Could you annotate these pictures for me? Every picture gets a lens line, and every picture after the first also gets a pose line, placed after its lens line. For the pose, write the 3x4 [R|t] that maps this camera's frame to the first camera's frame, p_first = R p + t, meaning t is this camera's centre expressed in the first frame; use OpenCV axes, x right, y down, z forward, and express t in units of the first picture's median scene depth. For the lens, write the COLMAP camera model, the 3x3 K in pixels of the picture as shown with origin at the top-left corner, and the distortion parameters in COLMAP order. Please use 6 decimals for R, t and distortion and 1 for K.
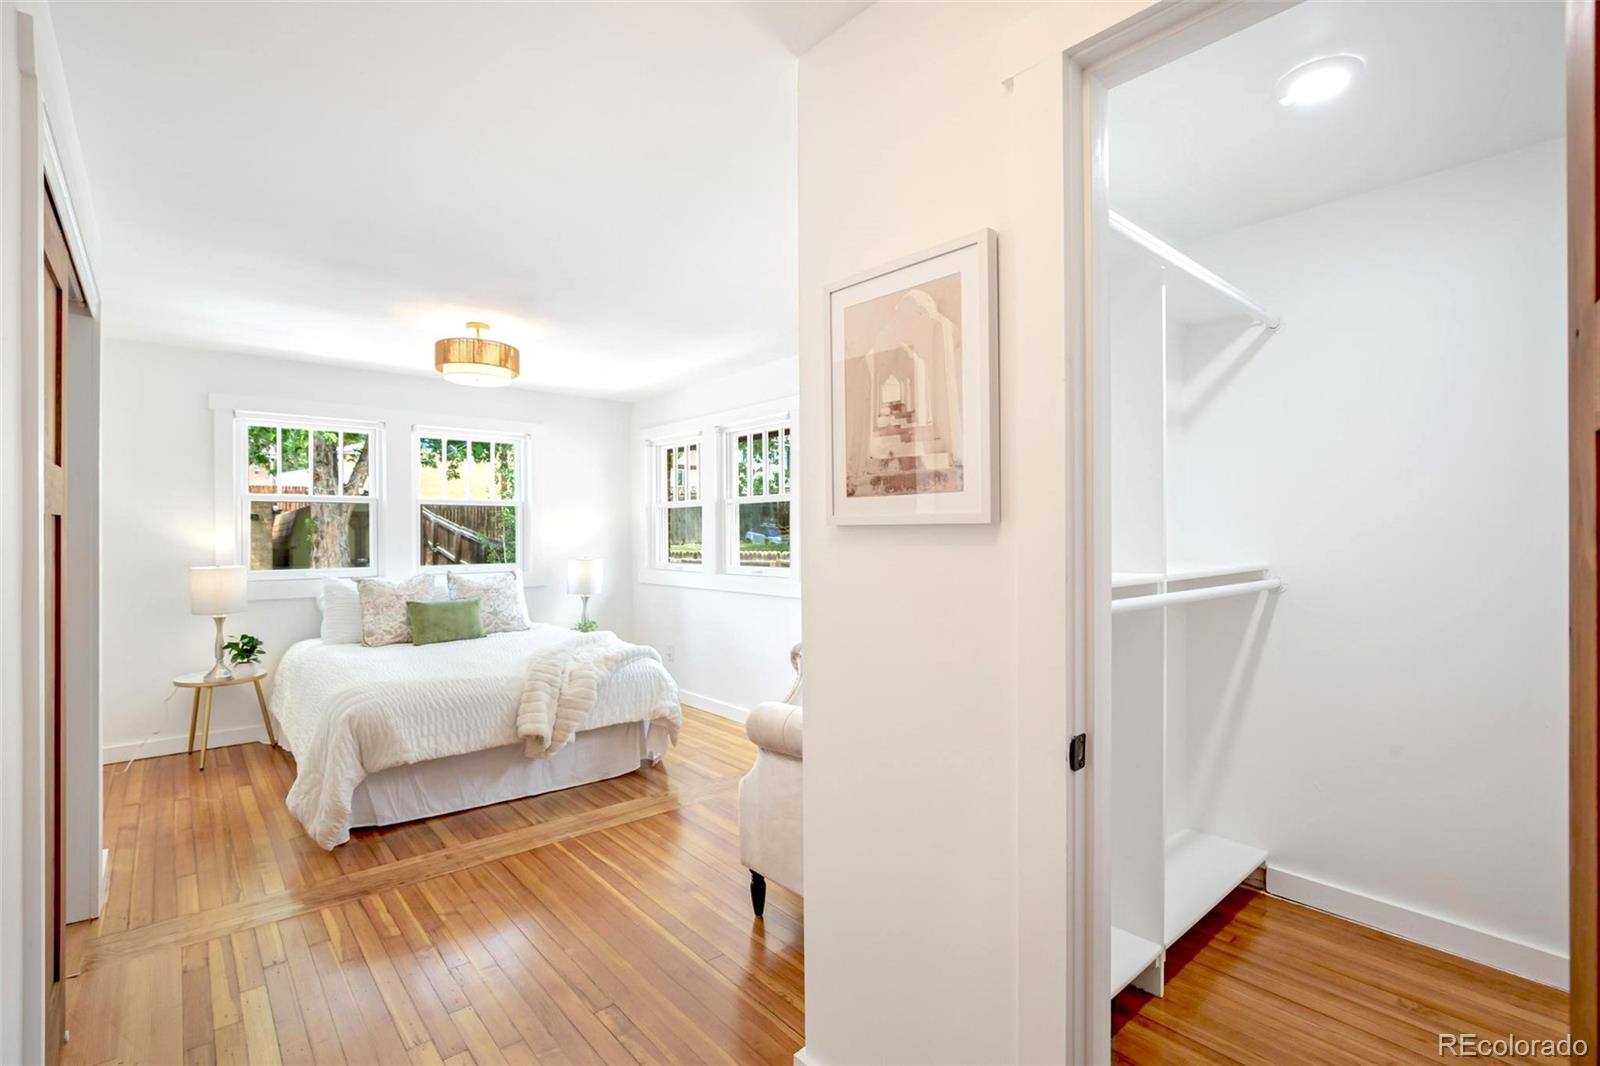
lens RADIAL K [[752.4, 0, 794.7], [0, 752.4, 530.4], [0, 0, 1]] dist [-0.002778, -0.001239]
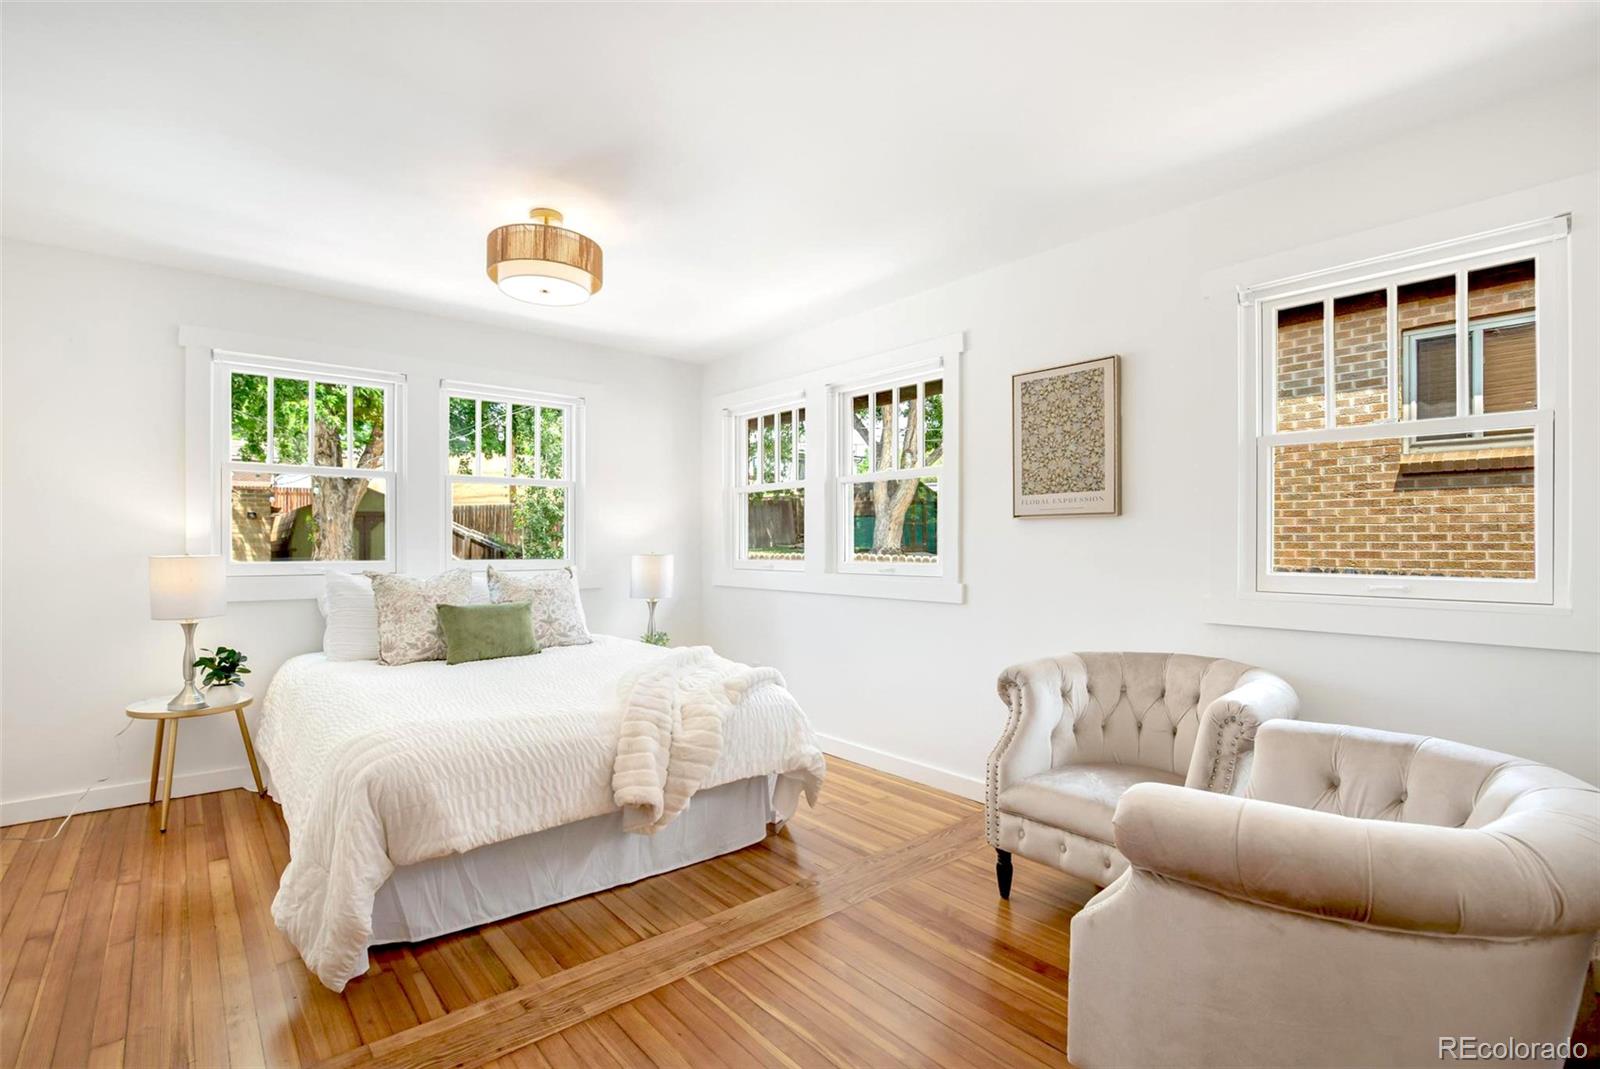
lens RADIAL K [[767.0, 0, 801.4], [0, 767.0, 543.0], [0, 0, 1]] dist [-0.021176, 0.001407]
pose [[0.999984, 0.005531, -0.000904, -0.177944], [-0.005528, 0.999980, 0.003131, 0.033597], [0.000921, -0.003126, 0.999995, 0.280754]]
